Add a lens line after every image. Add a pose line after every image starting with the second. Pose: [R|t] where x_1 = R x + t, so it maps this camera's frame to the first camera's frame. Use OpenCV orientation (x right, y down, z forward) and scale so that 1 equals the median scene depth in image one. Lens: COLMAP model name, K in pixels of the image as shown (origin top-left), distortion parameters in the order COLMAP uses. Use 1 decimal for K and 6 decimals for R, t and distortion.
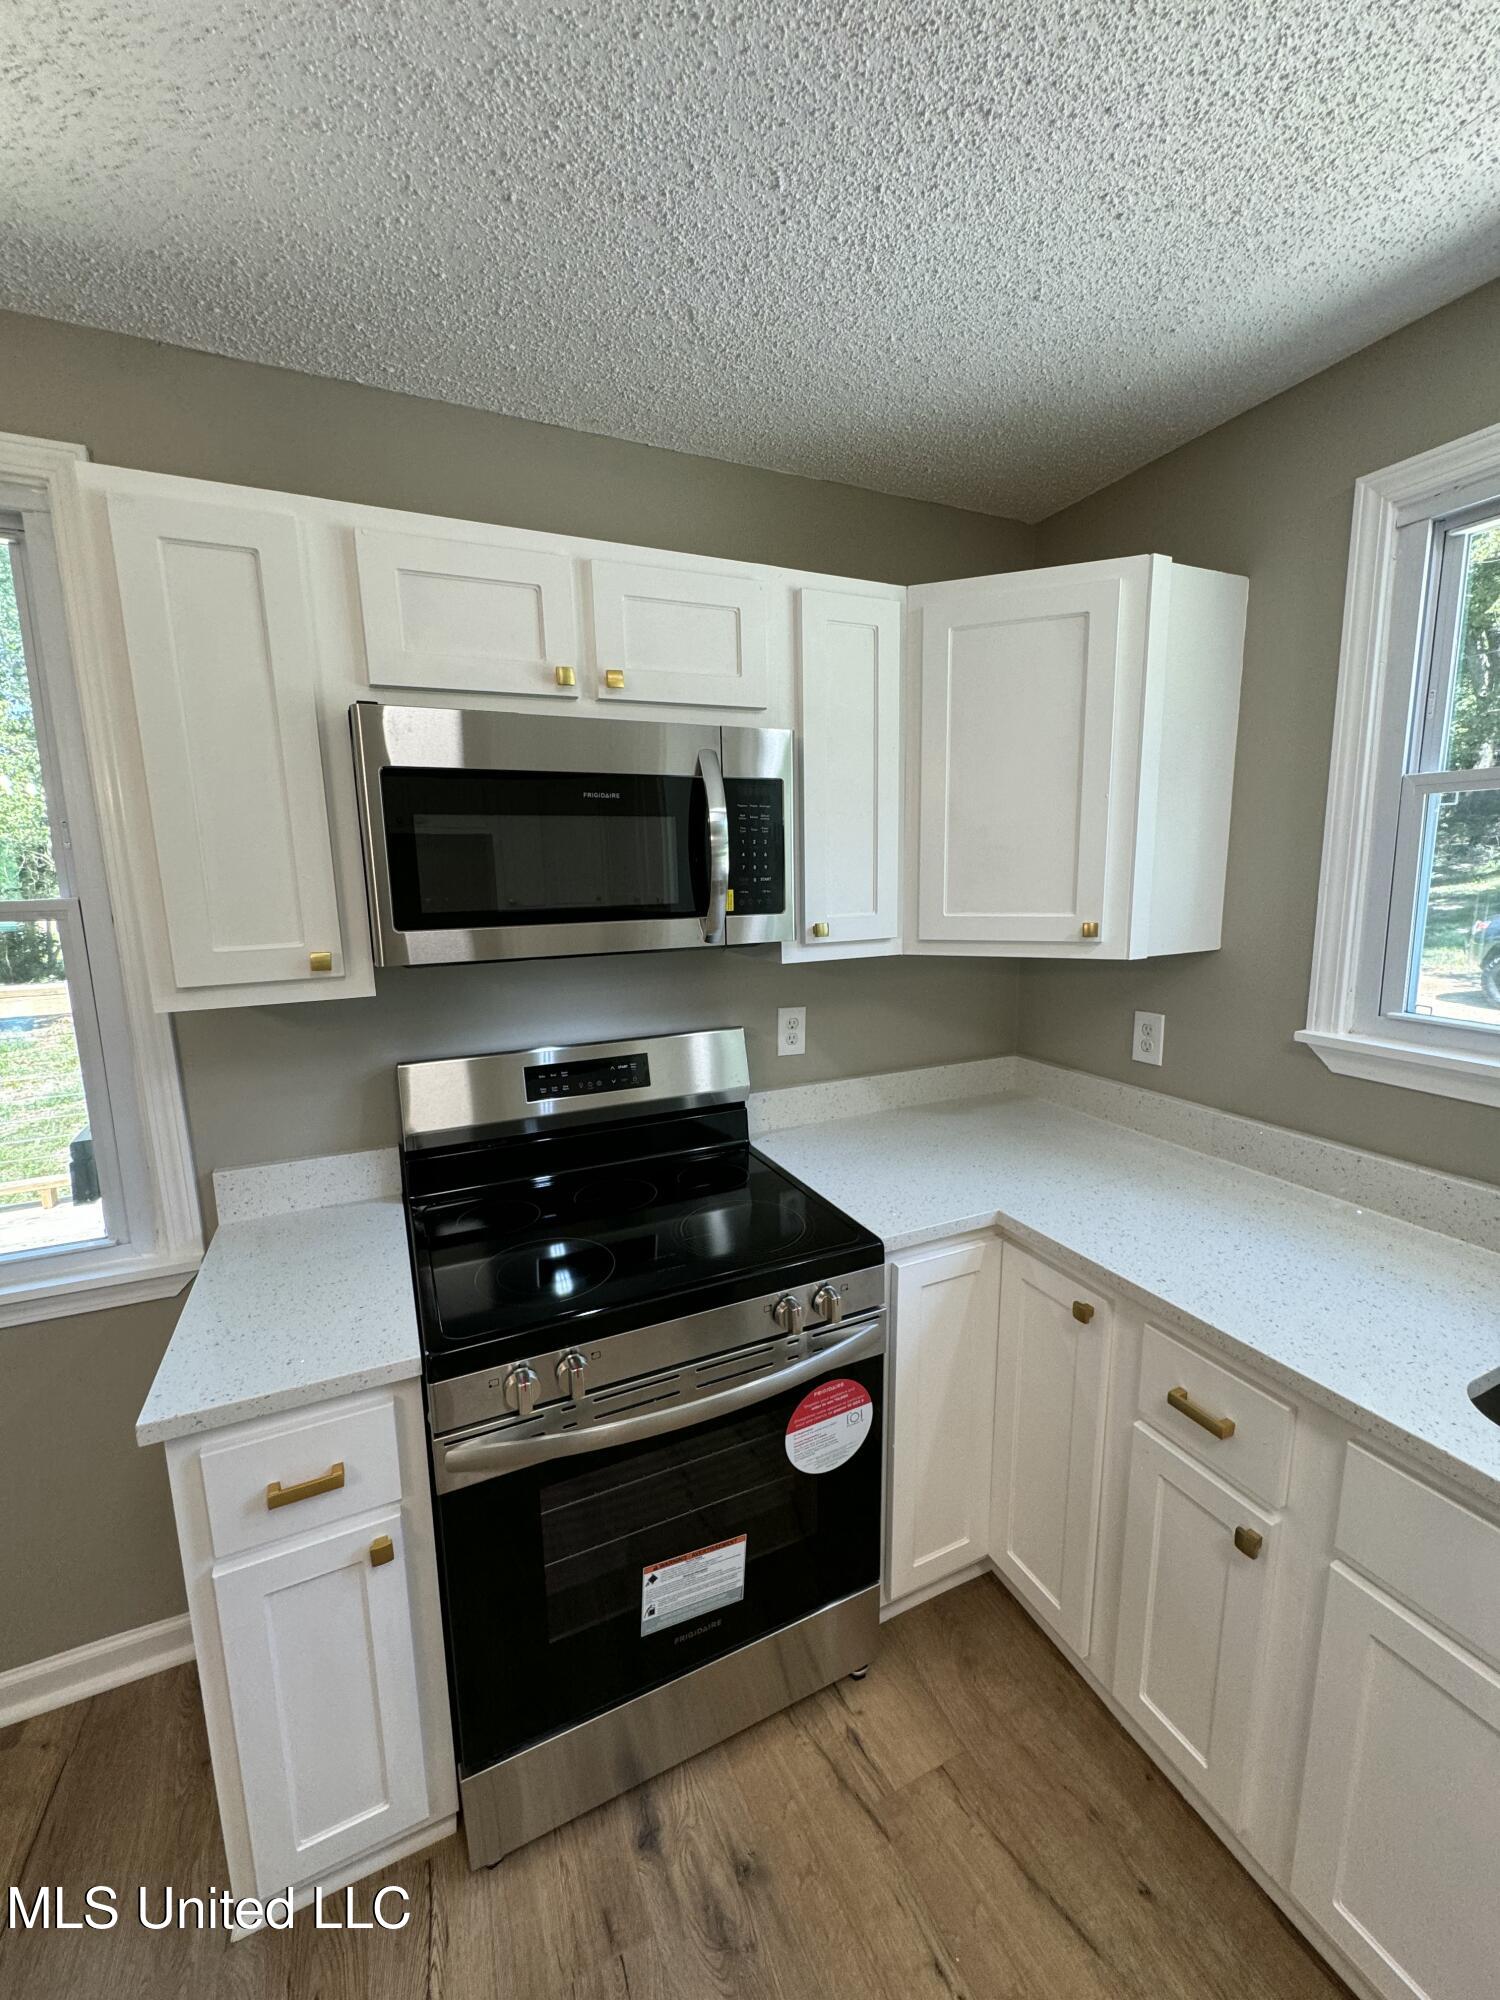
lens RADIAL K [[799.1, 0, 745.3], [0, 799.1, 994.6], [0, 0, 1]] dist [0.001497, 0.000210]
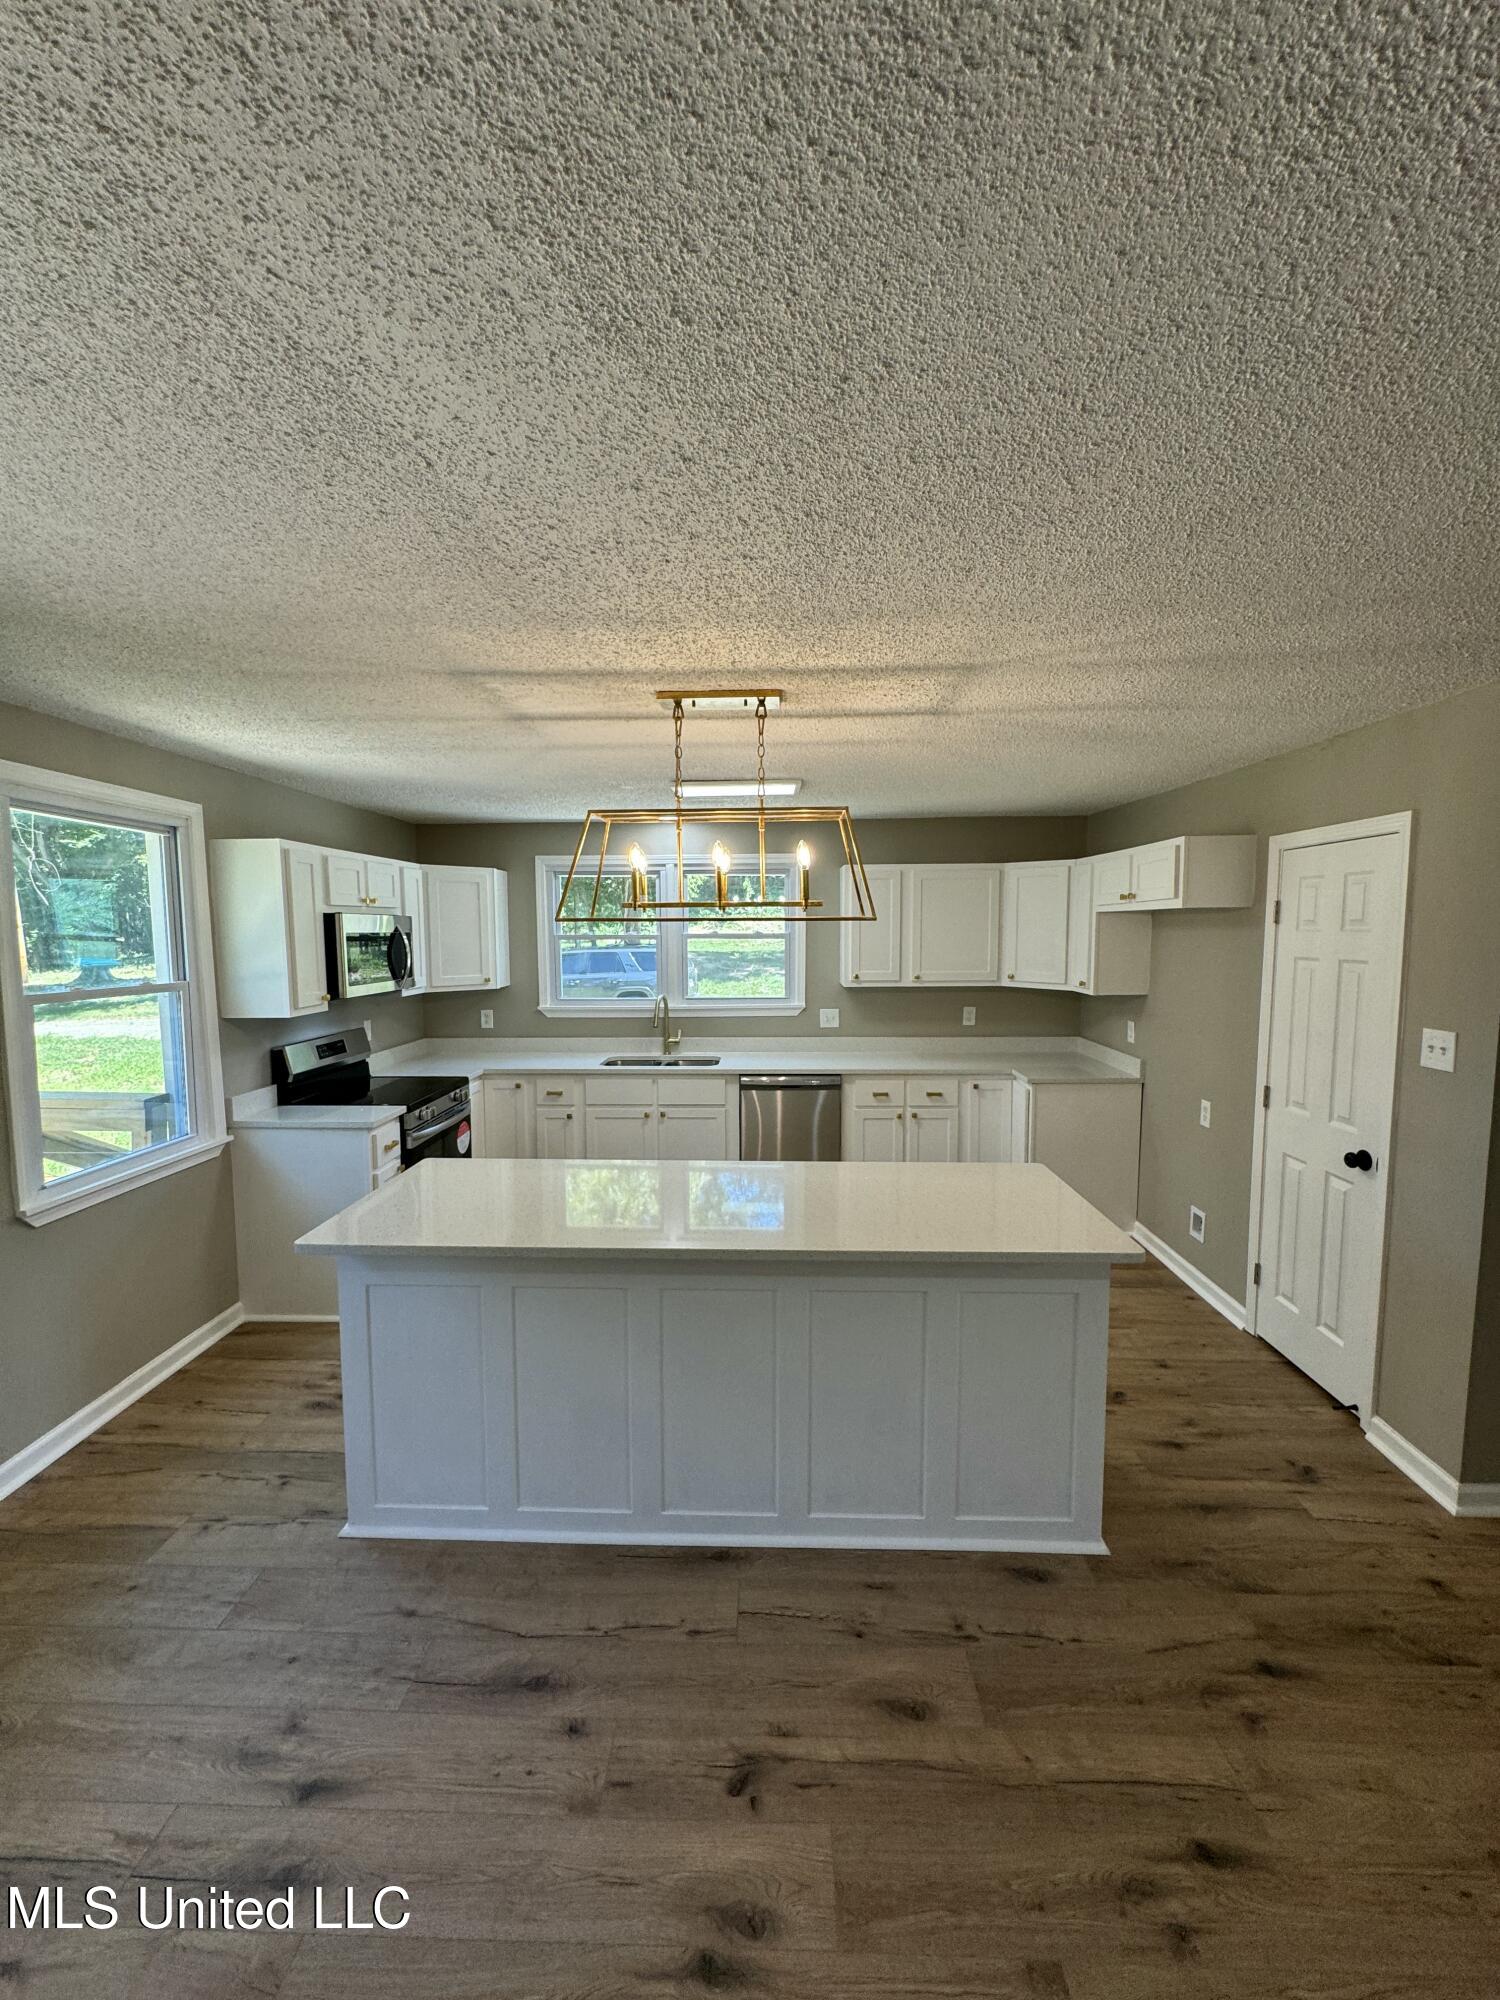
lens RADIAL K [[799.1, 0, 747.9], [0, 799.1, 999.9], [0, 0, 1]] dist [0.001497, 0.000210]
pose [[0.447128, -0.065416, 0.892075, -1.956836], [0.145780, 0.989317, -0.000521, 0.153265], [-0.882511, 0.130279, 0.451887, -1.333521]]
